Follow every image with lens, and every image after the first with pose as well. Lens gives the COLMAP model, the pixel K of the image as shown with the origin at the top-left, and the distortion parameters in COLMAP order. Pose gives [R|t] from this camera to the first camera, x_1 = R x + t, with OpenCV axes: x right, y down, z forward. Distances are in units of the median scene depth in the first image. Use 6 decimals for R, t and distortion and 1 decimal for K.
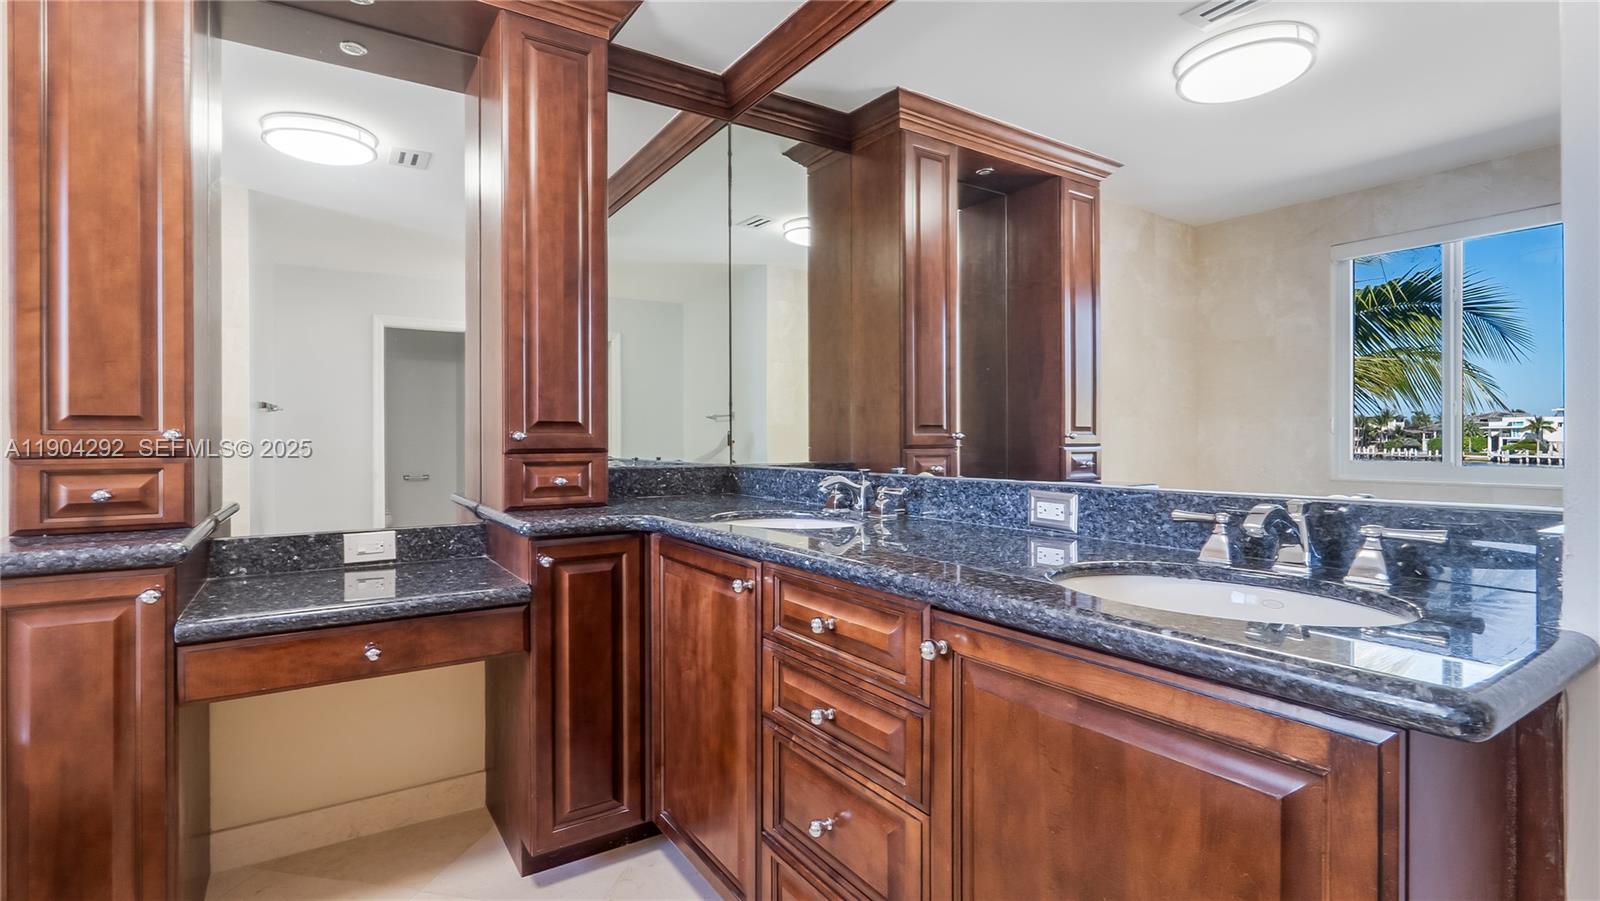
lens RADIAL K [[744.0, 0, 799.1], [0, 744.0, 440.5], [0, 0, 1]] dist [-0.002901, 0.000389]
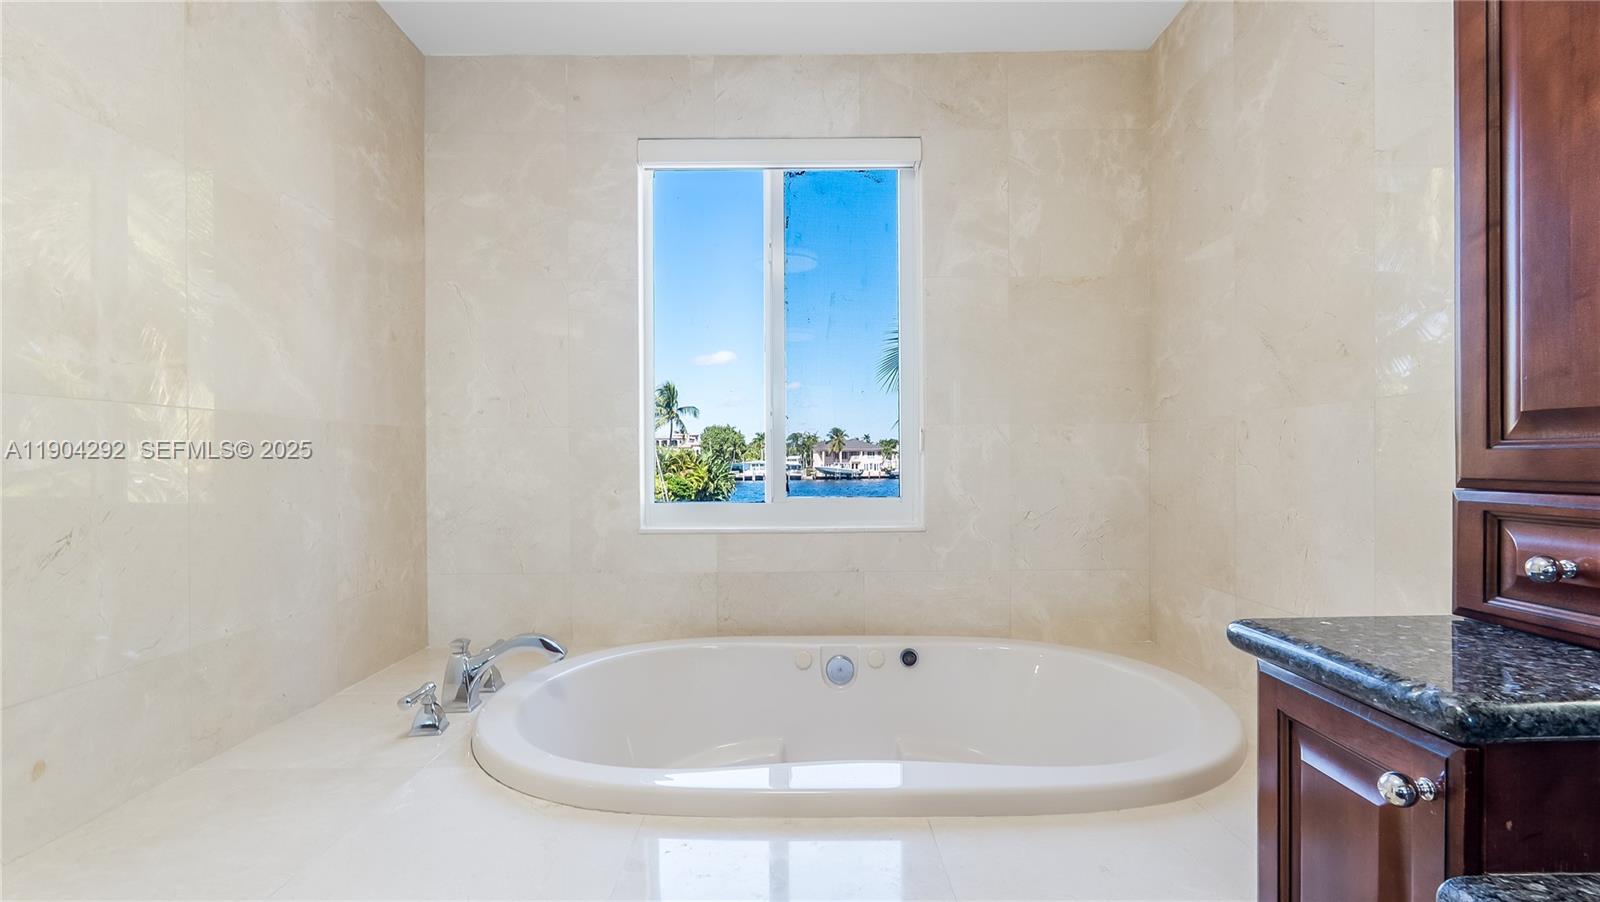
lens RADIAL K [[753.5, 0, 796.7], [0, 753.5, 460.1], [0, 0, 1]] dist [0.003911, 0.000734]
pose [[-0.552578, 0.005588, -0.833442, -0.176303], [0.003661, 0.999984, 0.004278, -0.002433], [0.833453, -0.000687, -0.552590, 0.649160]]
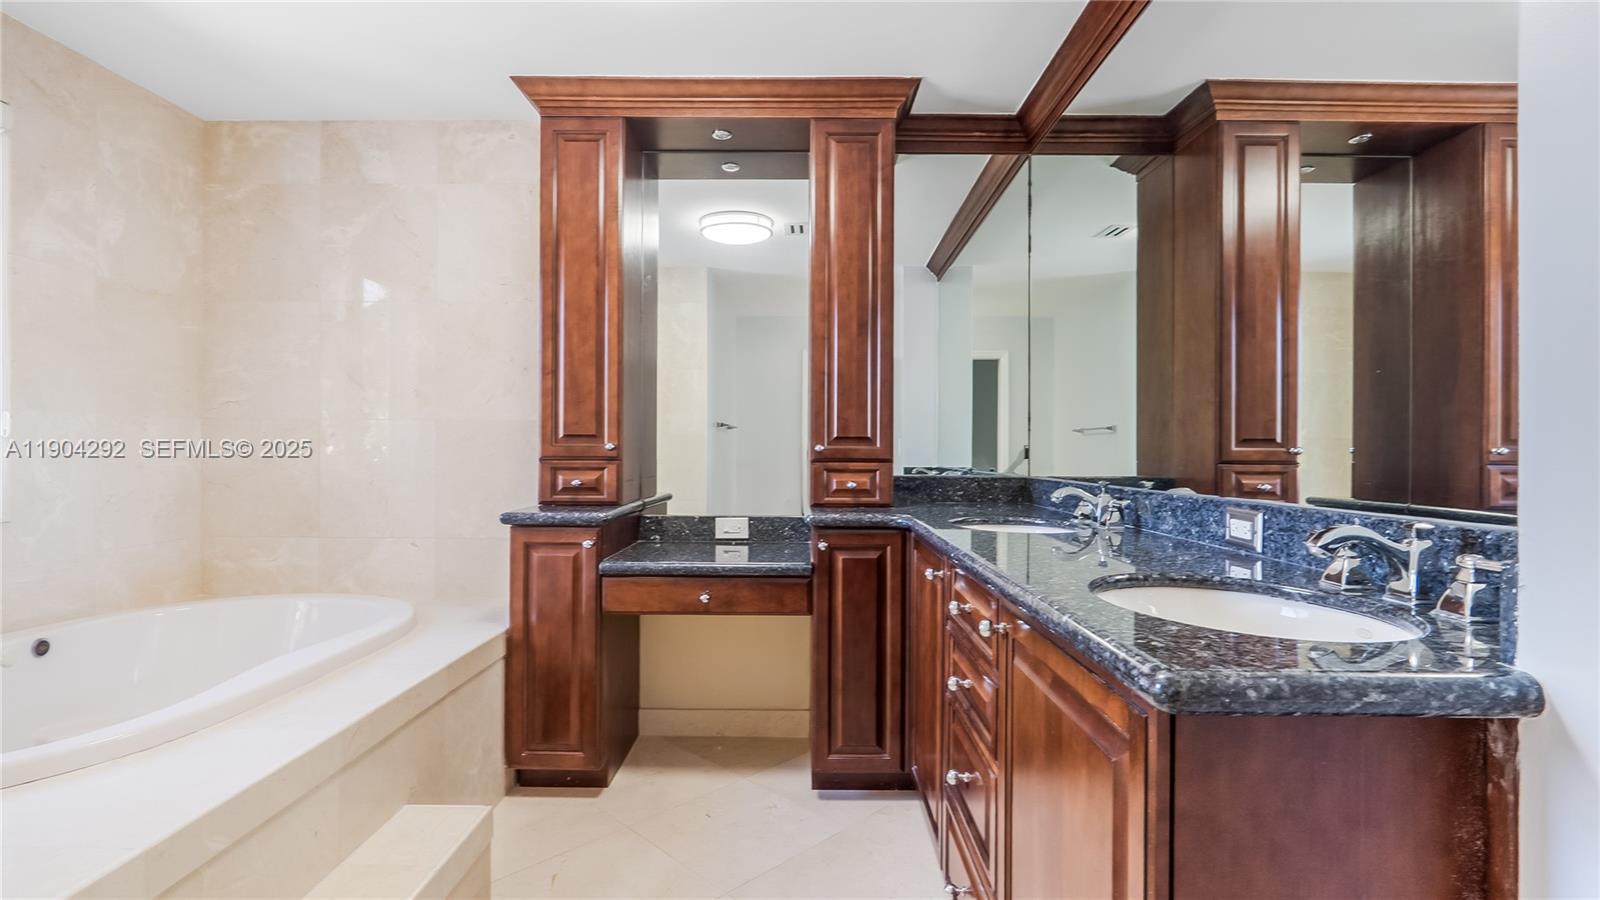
lens RADIAL K [[744.0, 0, 807.7], [0, 744.0, 452.1], [0, 0, 1]] dist [-0.002901, 0.000389]
pose [[0.837274, 0.007712, -0.546729, 0.302930], [-0.008739, 0.999962, 0.000723, -0.000038], [0.546714, 0.004172, 0.837309, -0.083422]]
